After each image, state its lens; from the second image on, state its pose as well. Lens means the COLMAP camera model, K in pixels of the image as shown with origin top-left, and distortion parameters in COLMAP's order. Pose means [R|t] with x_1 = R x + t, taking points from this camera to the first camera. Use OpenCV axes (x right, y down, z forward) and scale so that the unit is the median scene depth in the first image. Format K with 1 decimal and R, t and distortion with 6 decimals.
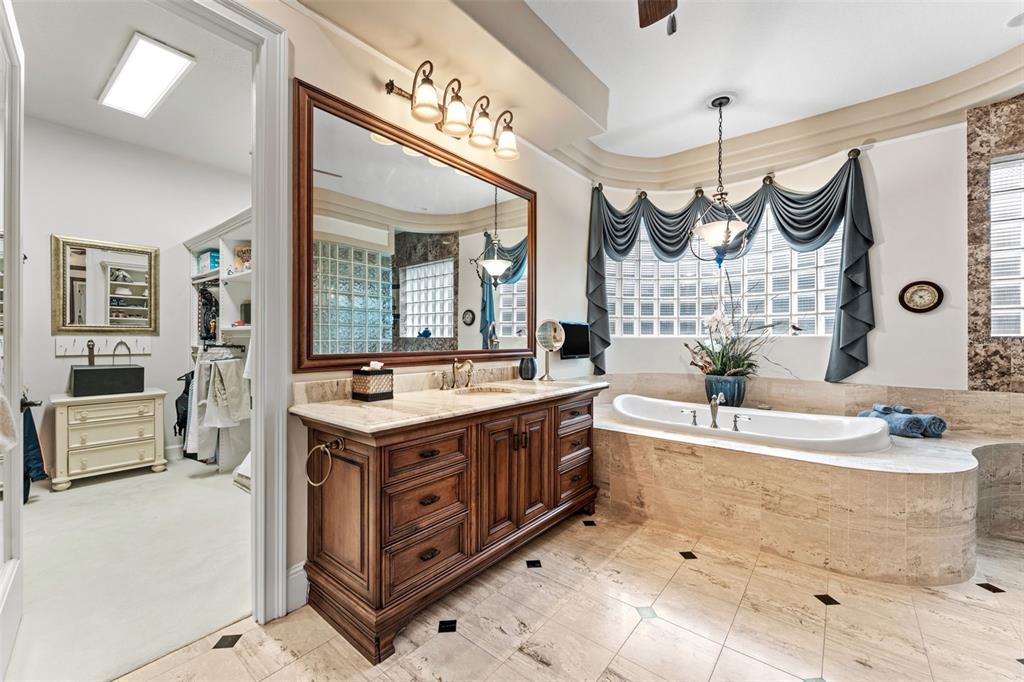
lens RADIAL K [[407.9, 0, 512.2], [0, 407.9, 340.6], [0, 0, 1]] dist [-0.005619, 0.000824]
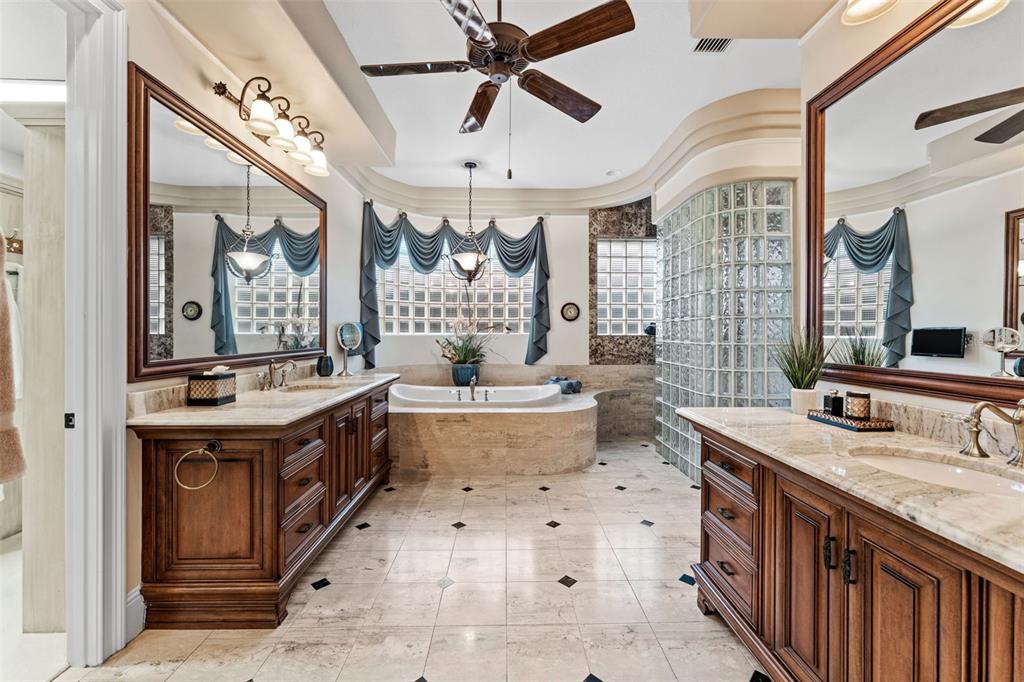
lens RADIAL K [[407.9, 0, 511.6], [0, 407.9, 334.6], [0, 0, 1]] dist [-0.005619, 0.000824]
pose [[0.766943, -0.003791, 0.641704, -0.308097], [0.001856, 0.999991, 0.003689, -0.020236], [-0.641713, -0.001639, 0.766943, -0.170565]]
